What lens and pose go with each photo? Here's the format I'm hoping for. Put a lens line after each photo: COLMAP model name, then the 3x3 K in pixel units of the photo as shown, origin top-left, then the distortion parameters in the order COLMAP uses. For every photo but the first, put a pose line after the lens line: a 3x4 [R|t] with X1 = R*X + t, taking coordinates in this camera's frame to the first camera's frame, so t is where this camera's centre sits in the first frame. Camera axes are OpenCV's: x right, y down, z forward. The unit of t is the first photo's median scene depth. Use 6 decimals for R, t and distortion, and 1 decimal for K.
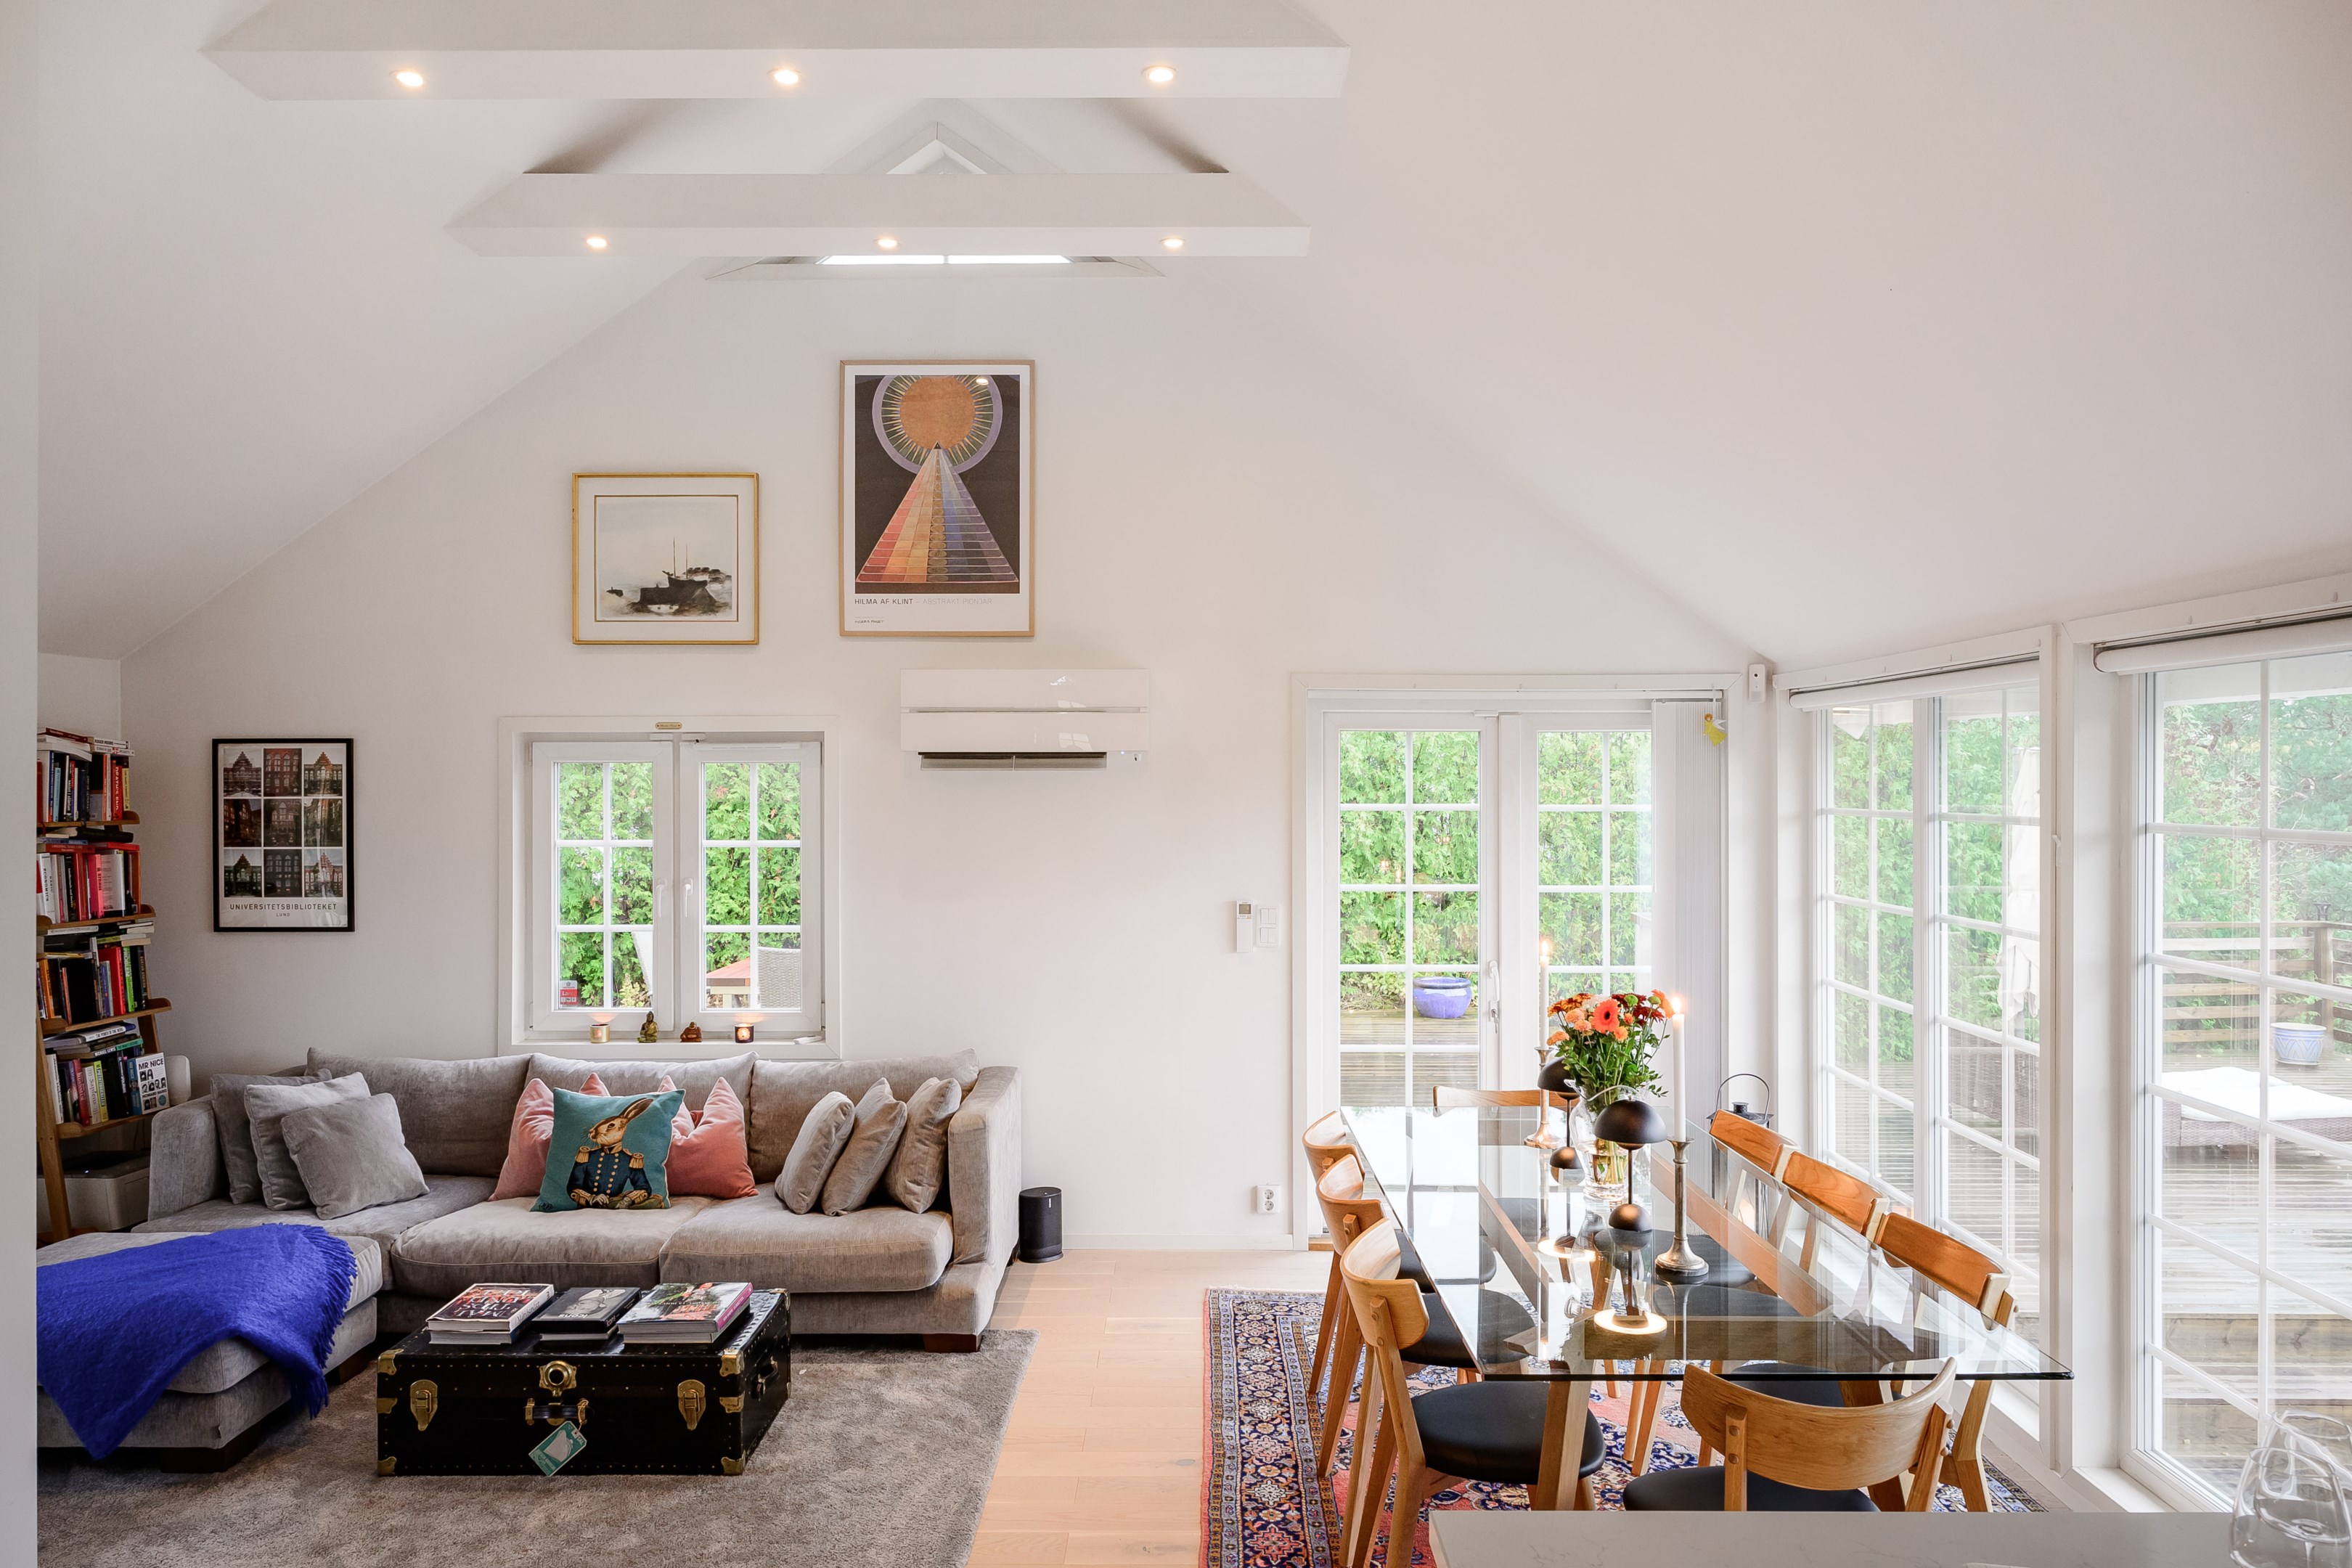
lens RADIAL K [[1634.9, 0, 1176.0], [0, 1634.9, 784.0], [0, 0, 1]] dist [0.001726, 0.002532]
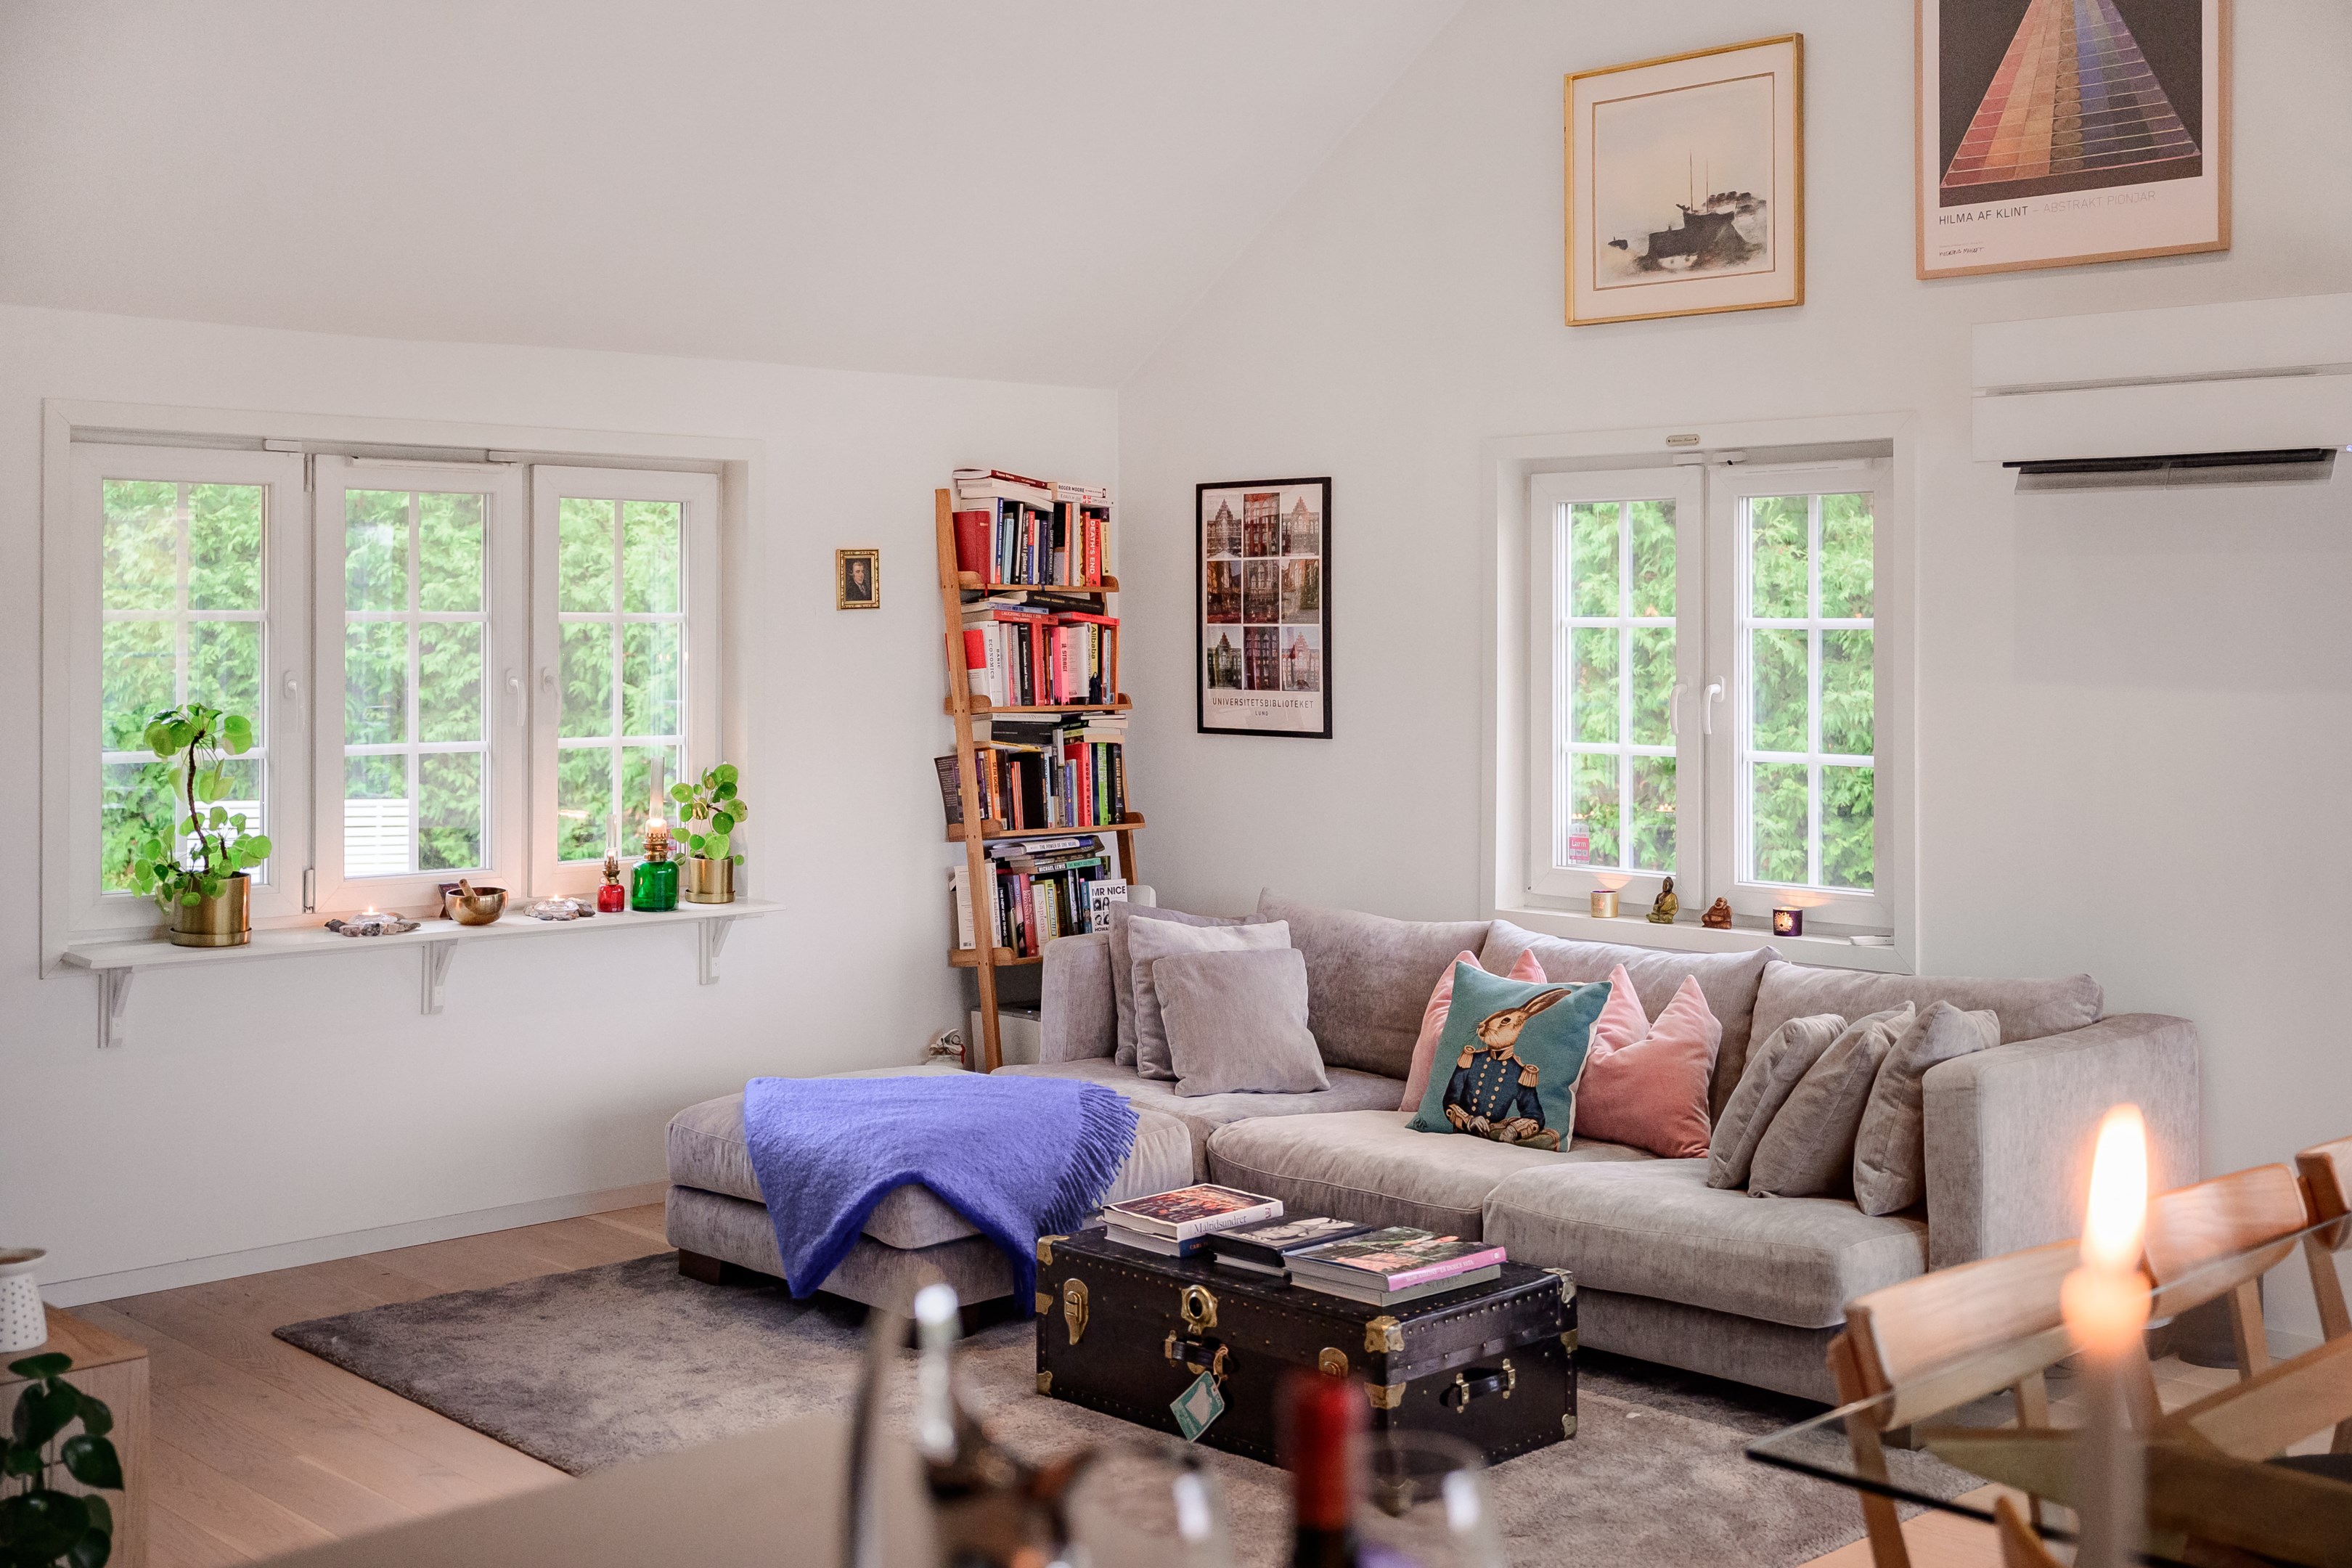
lens RADIAL K [[2674.6, 0, 1176.4], [0, 2674.6, 624.4], [0, 0, 1]] dist [0.005024, 0.001655]
pose [[0.700906, 0.004635, -0.713239, 0.324793], [-0.006385, 0.999980, 0.000224, 0.040836], [0.713225, 0.004397, 0.700921, 0.110325]]
